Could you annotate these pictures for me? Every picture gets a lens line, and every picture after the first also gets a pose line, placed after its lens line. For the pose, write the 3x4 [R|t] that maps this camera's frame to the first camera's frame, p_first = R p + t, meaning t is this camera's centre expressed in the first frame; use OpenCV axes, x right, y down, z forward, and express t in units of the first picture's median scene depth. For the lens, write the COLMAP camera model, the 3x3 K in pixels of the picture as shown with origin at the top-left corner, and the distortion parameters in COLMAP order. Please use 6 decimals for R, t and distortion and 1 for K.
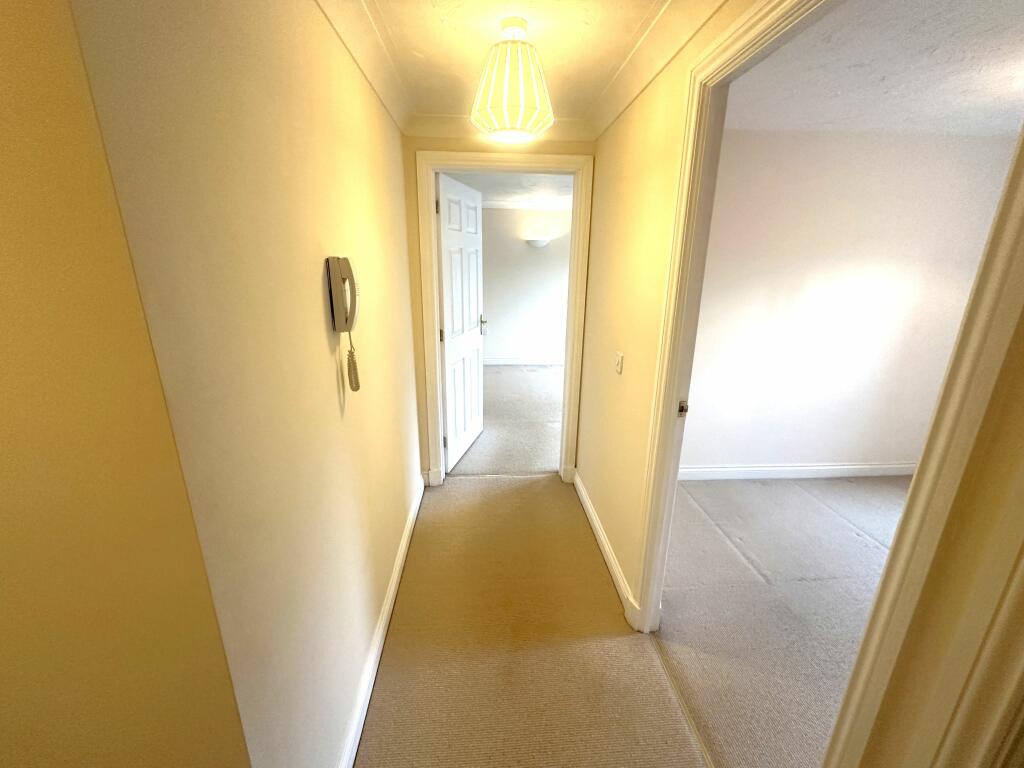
lens RADIAL K [[420.7, 0, 511.5], [0, 420.7, 382.4], [0, 0, 1]] dist [-0.003023, -0.000276]
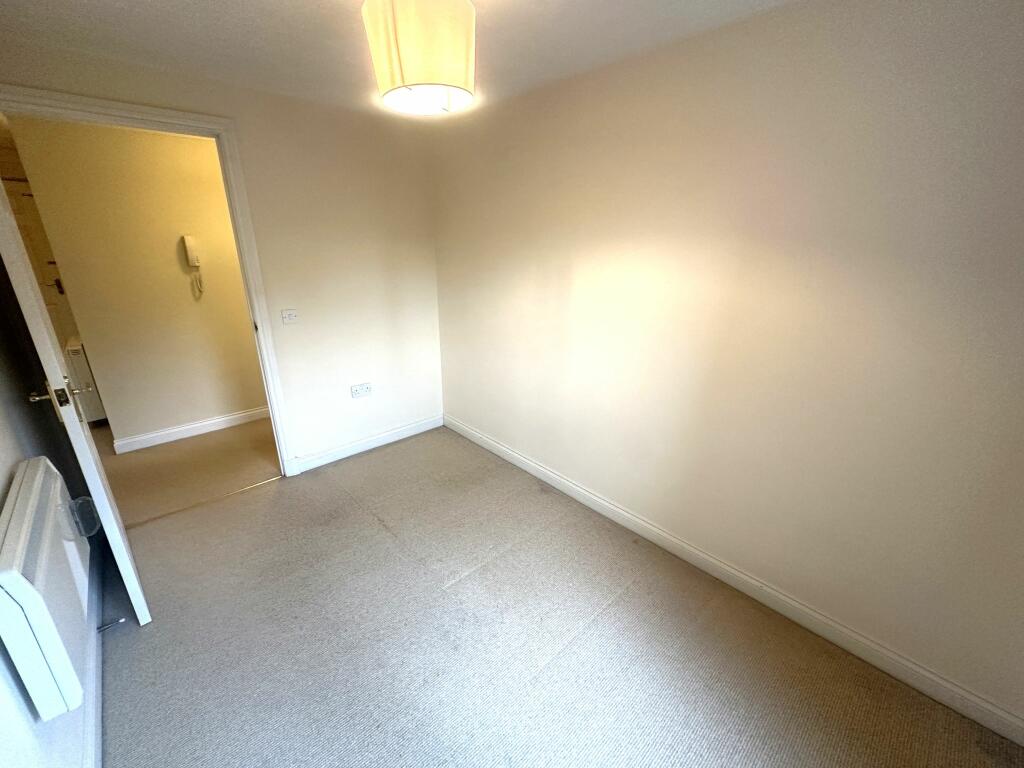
lens RADIAL K [[420.7, 0, 511.2], [0, 420.7, 383.6], [0, 0, 1]] dist [-0.003023, -0.000276]
pose [[0.617689, 0.238128, -0.749503, 1.188357], [-0.211719, 0.968220, 0.133133, -0.087904], [0.757387, 0.076449, 0.648476, 0.336246]]
